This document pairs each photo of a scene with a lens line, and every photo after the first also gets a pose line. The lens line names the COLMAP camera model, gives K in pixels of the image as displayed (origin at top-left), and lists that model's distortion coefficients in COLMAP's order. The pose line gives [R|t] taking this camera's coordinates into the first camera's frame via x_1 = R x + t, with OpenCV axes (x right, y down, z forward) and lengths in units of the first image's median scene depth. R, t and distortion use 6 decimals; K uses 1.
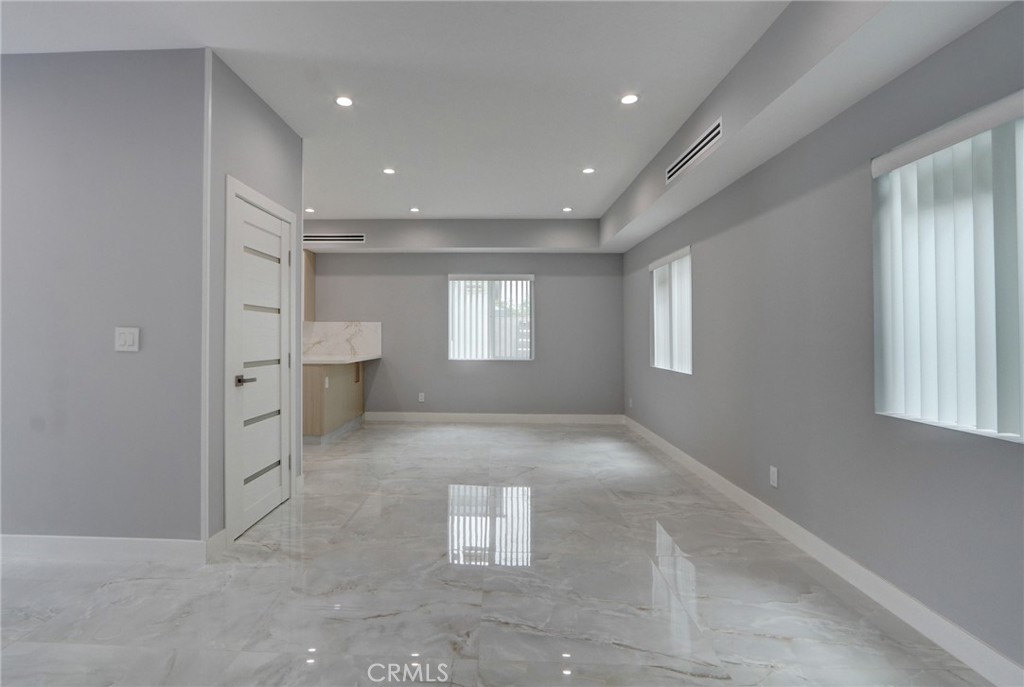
lens RADIAL K [[476.6, 0, 489.1], [0, 476.6, 326.7], [0, 0, 1]] dist [-0.016281, 0.002512]
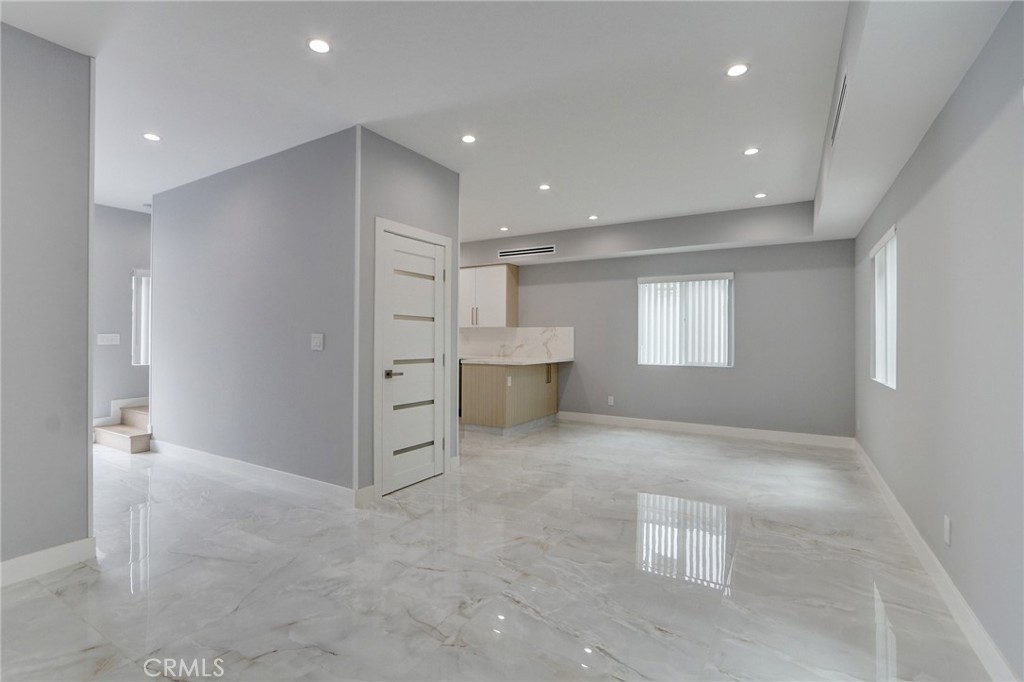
lens RADIAL K [[476.6, 0, 510.3], [0, 476.6, 334.2], [0, 0, 1]] dist [-0.016281, 0.002512]
pose [[0.871324, -0.005621, -0.490675, 0.332090], [0.008229, 0.999961, 0.003158, 0.003098], [0.490639, -0.006789, 0.871337, 0.025344]]
